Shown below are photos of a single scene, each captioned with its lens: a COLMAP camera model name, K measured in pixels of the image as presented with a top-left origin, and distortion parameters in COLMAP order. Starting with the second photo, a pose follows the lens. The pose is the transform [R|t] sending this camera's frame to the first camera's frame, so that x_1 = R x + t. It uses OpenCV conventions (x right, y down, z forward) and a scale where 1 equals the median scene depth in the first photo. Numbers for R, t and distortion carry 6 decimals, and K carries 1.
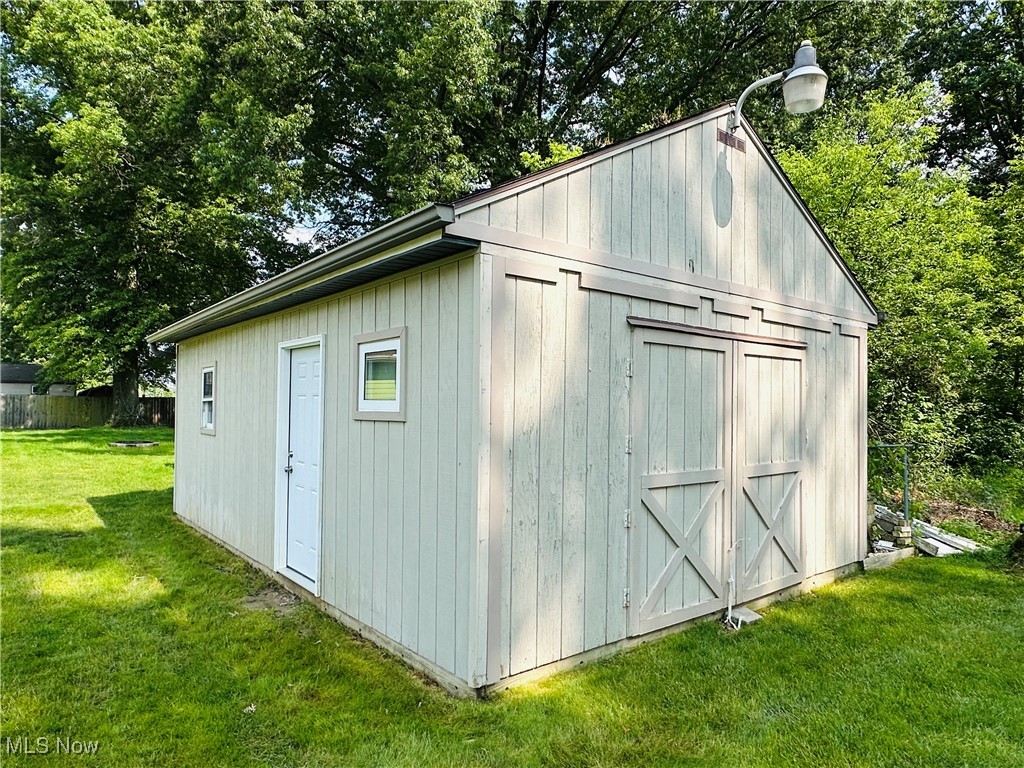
lens RADIAL K [[622.1, 0, 510.3], [0, 622.1, 386.1], [0, 0, 1]] dist [0.001460, 0.000404]
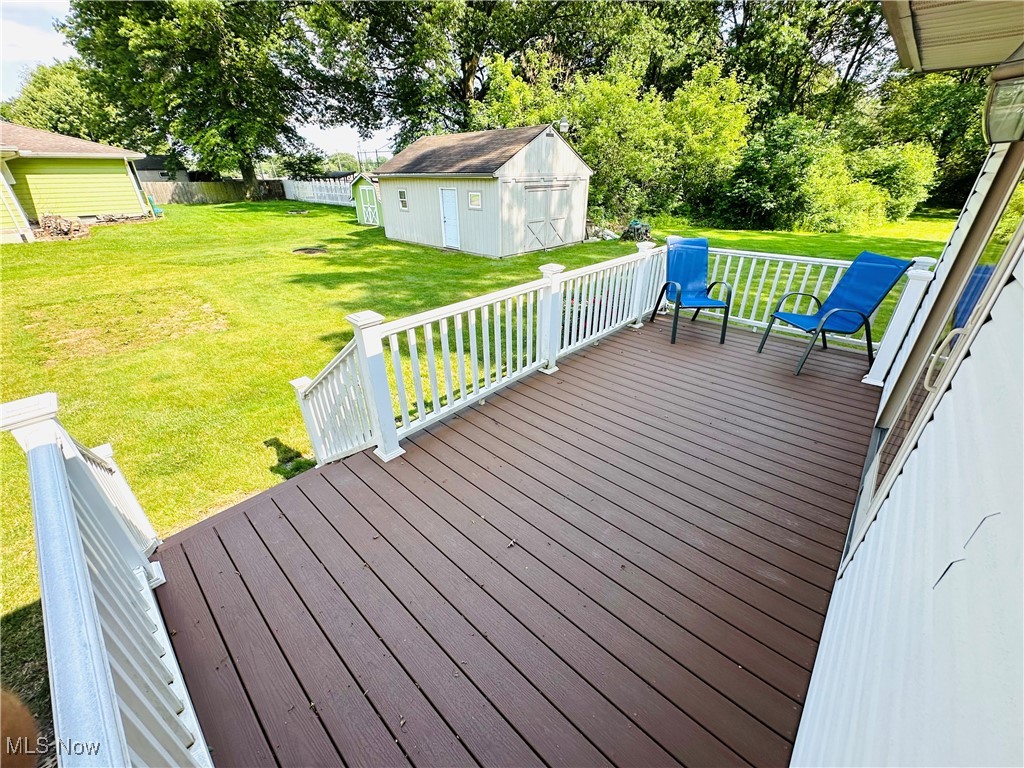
lens RADIAL K [[409.4, 0, 513.2], [0, 409.4, 382.4], [0, 0, 1]] dist [-0.004920, -0.000021]
pose [[0.991821, -0.071289, 0.105875, -0.212599], [0.009994, 0.870315, 0.492395, -0.207861], [-0.127247, -0.487309, 0.863909, -1.513159]]
